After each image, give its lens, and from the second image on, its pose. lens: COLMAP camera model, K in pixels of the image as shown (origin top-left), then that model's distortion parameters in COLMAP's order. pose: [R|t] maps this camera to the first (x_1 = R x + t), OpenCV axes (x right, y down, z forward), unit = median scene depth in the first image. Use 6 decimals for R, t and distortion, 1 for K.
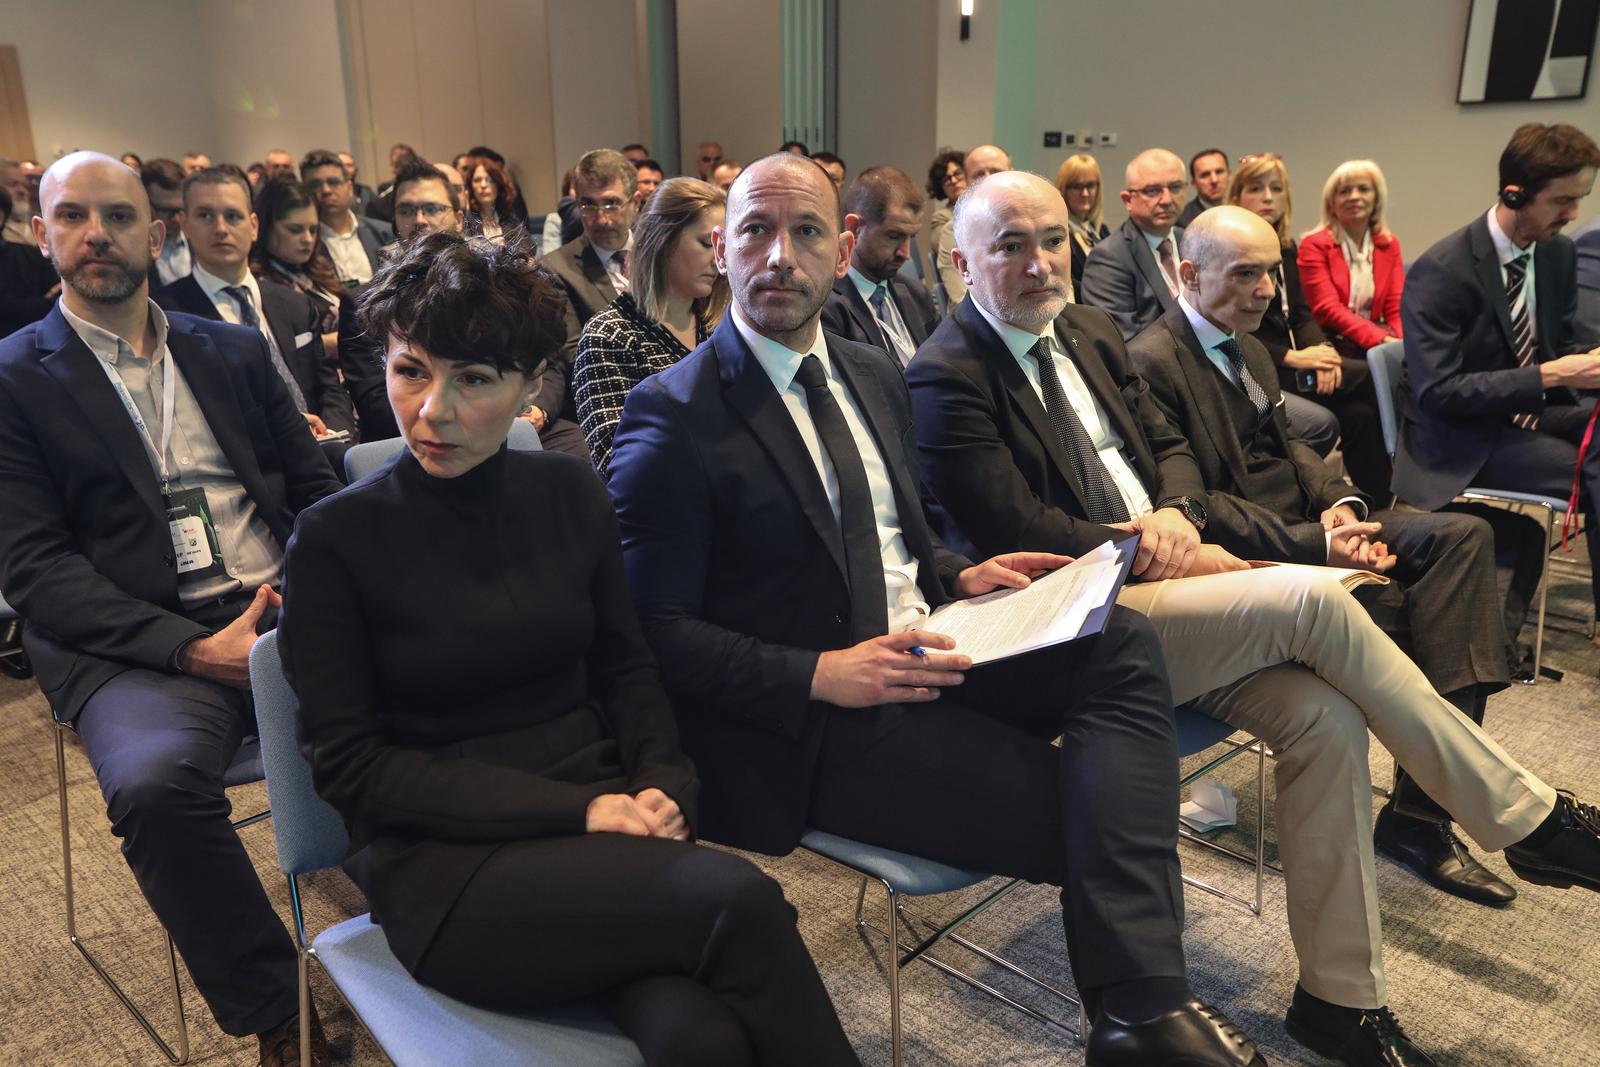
lens RADIAL K [[1259.5, 0, 797.9], [0, 1259.5, 541.9], [0, 0, 1]] dist [0.008859, 0.015038]
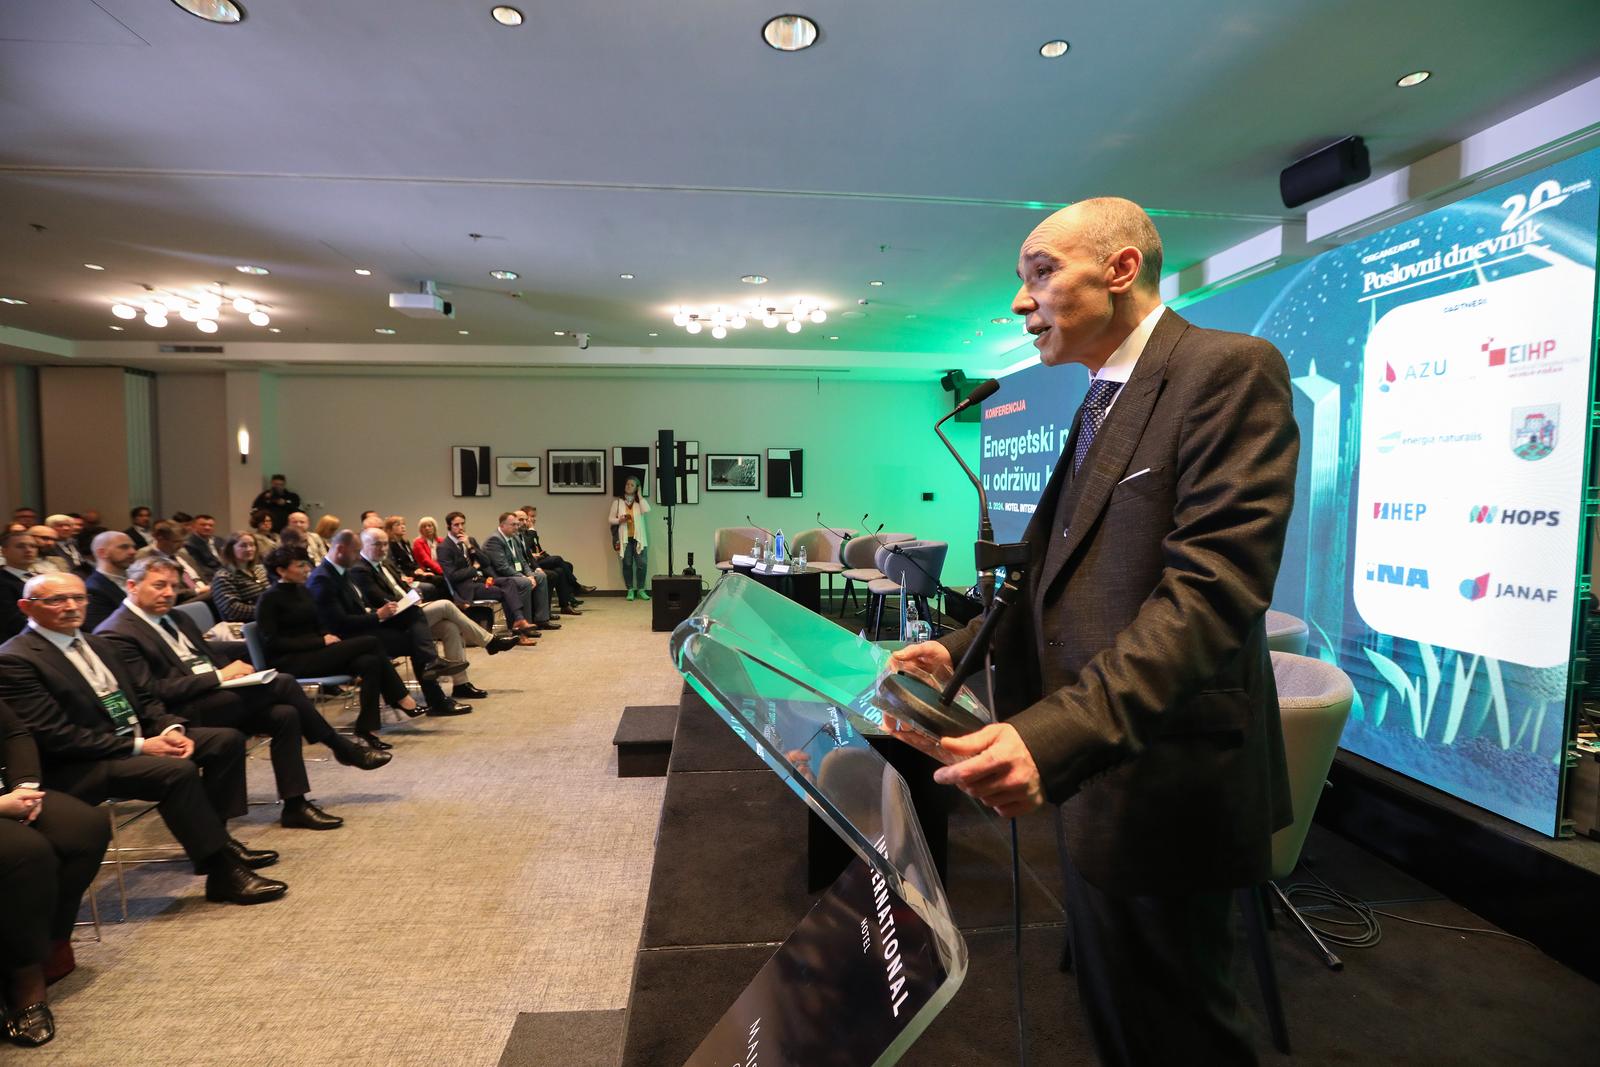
lens RADIAL K [[811.9, 0, 808.5], [0, 811.9, 538.9], [0, 0, 1]] dist [0.001657, -0.000325]
pose [[0.639927, -0.036244, 0.767580, -0.550019], [0.212135, 0.968403, -0.131129, 0.241834], [-0.738574, 0.246743, 0.627396, -1.050284]]
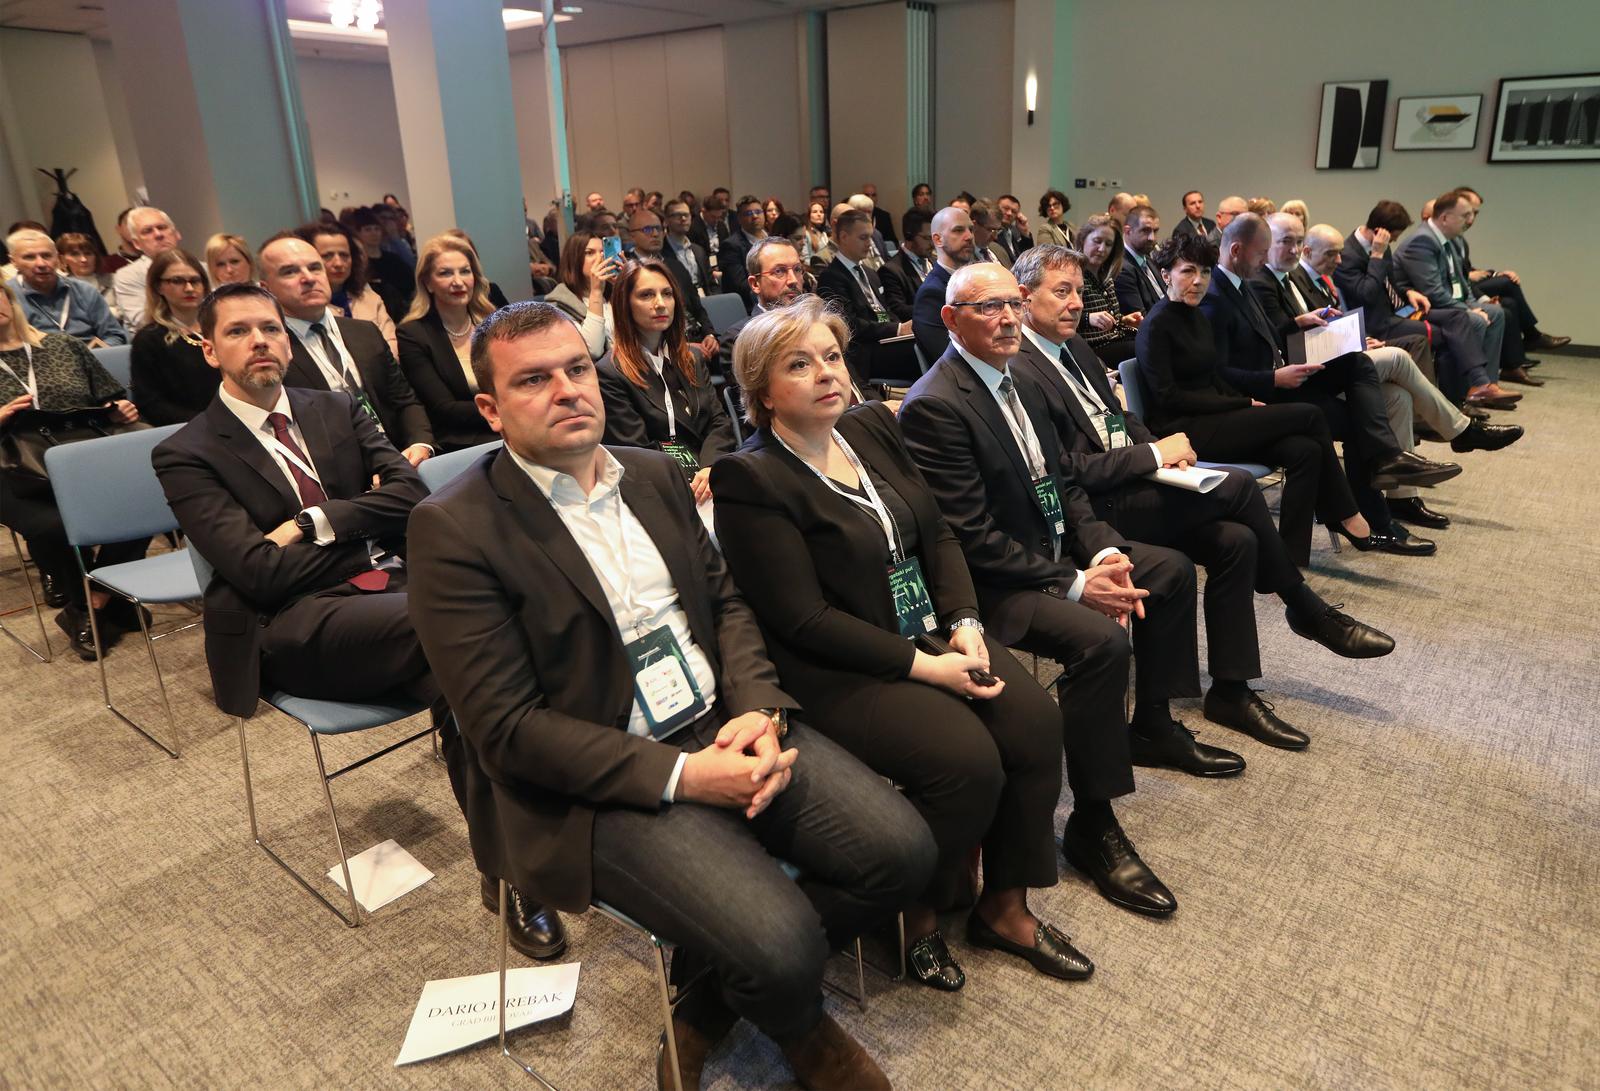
lens RADIAL K [[1032.9, 0, 805.1], [0, 1032.9, 543.3], [0, 0, 1]] dist [-0.010176, 0.002277]
pose [[0.988824, -0.047580, 0.141293, -0.601522], [0.041236, 0.998020, 0.047496, 0.138252], [-0.143273, -0.041139, 0.988828, -0.553968]]
